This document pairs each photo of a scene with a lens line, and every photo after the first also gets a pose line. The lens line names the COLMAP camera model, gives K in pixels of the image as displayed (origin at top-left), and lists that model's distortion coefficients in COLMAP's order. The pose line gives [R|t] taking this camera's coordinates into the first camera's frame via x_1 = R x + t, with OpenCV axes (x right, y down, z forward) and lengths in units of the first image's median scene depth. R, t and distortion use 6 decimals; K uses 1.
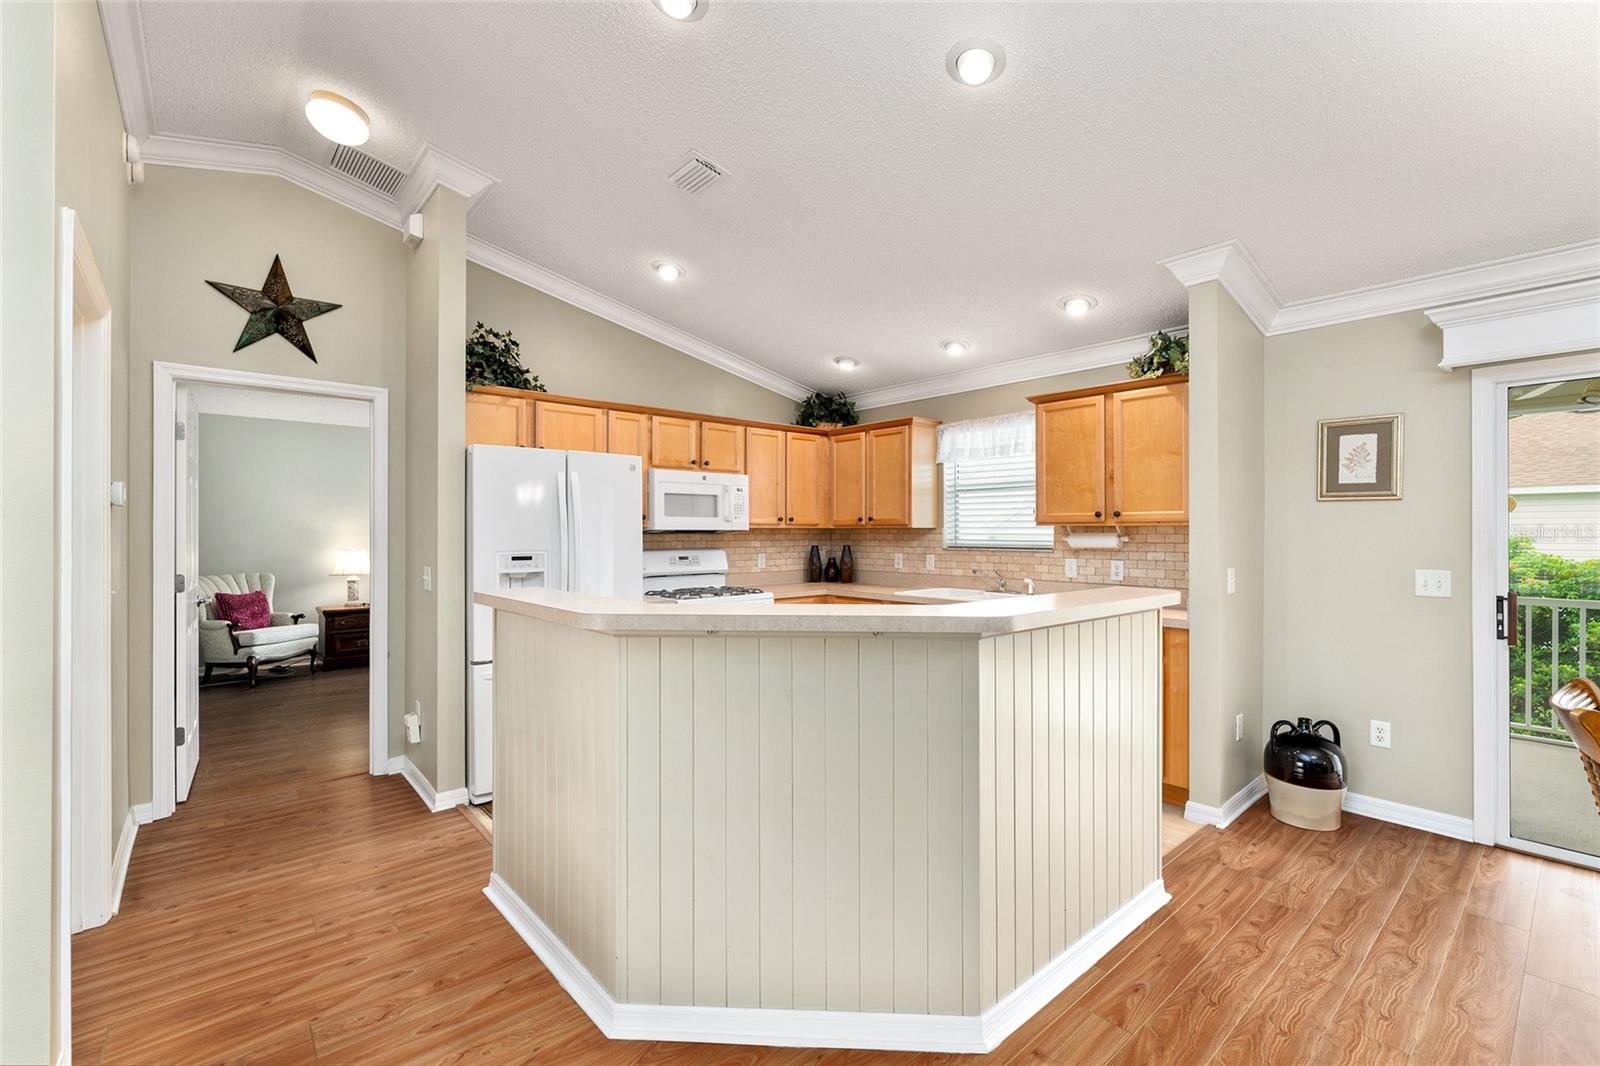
lens RADIAL K [[688.8, 0, 805.6], [0, 688.8, 534.1], [0, 0, 1]] dist [-0.003205, -0.000437]
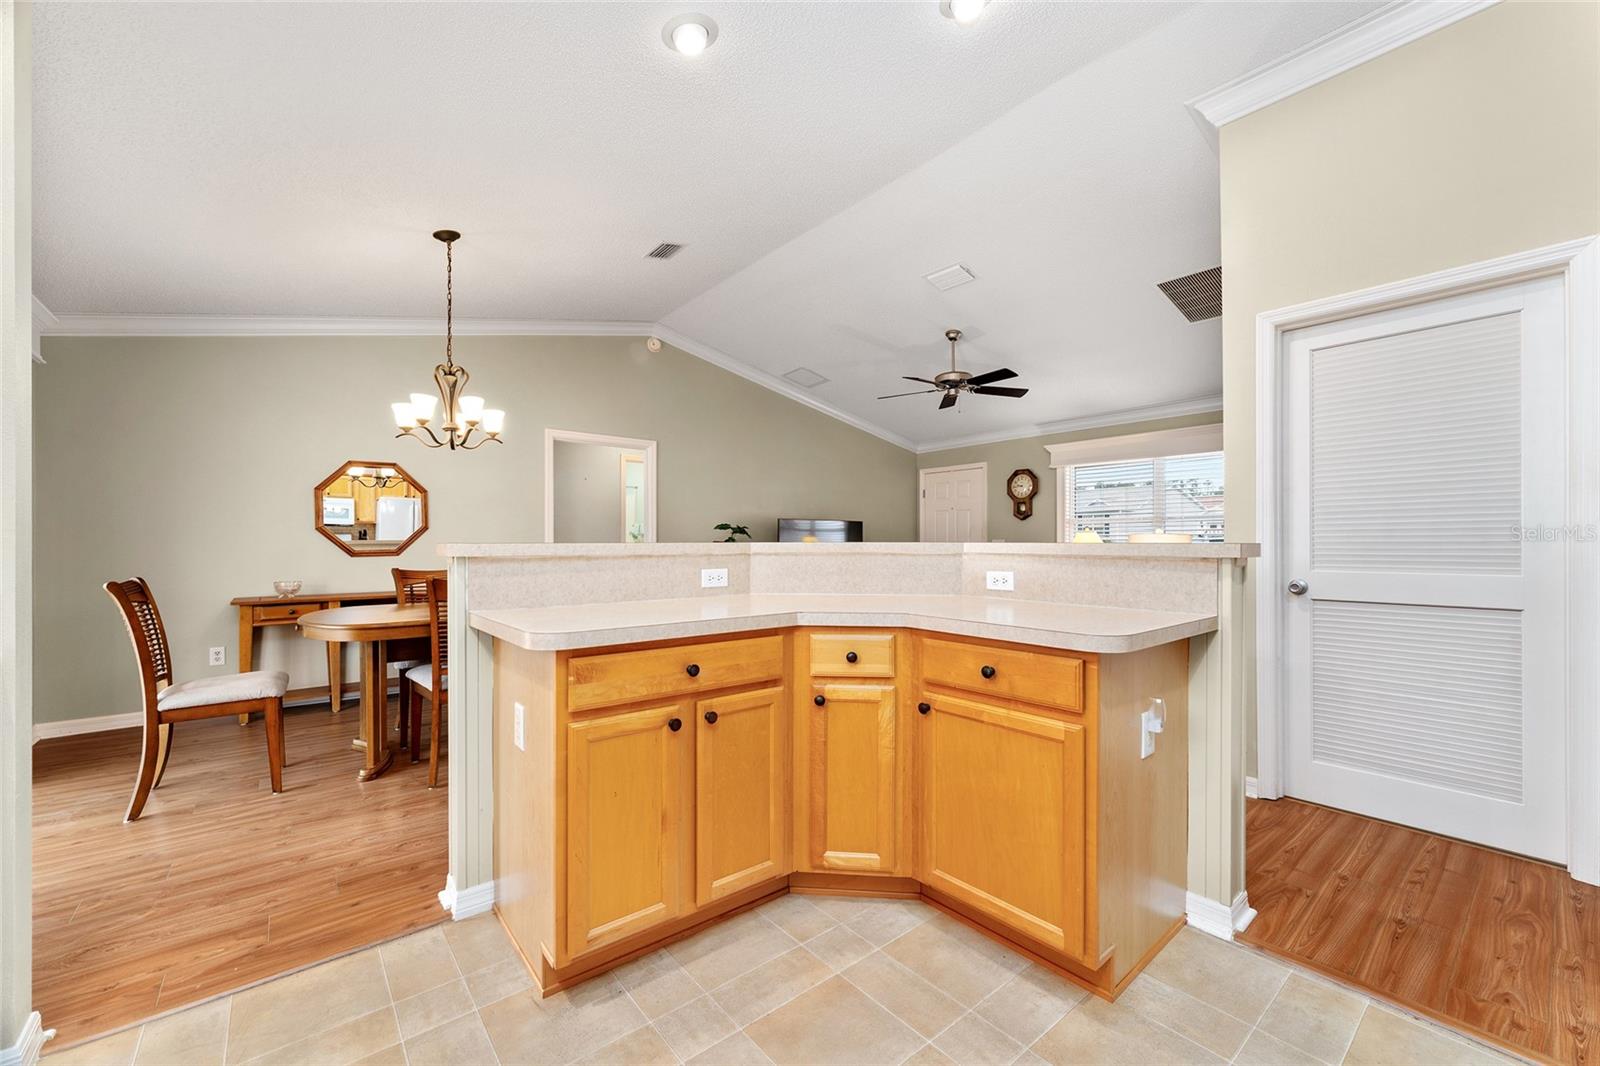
lens RADIAL K [[633.5, 0, 807.9], [0, 633.5, 536.0], [0, 0, 1]] dist [-0.000658, 0.000044]
pose [[-0.999657, 0.001719, 0.026127, 0.023910], [0.001479, 0.999957, -0.009198, 0.046603], [-0.026142, -0.009157, -0.999616, 1.037140]]
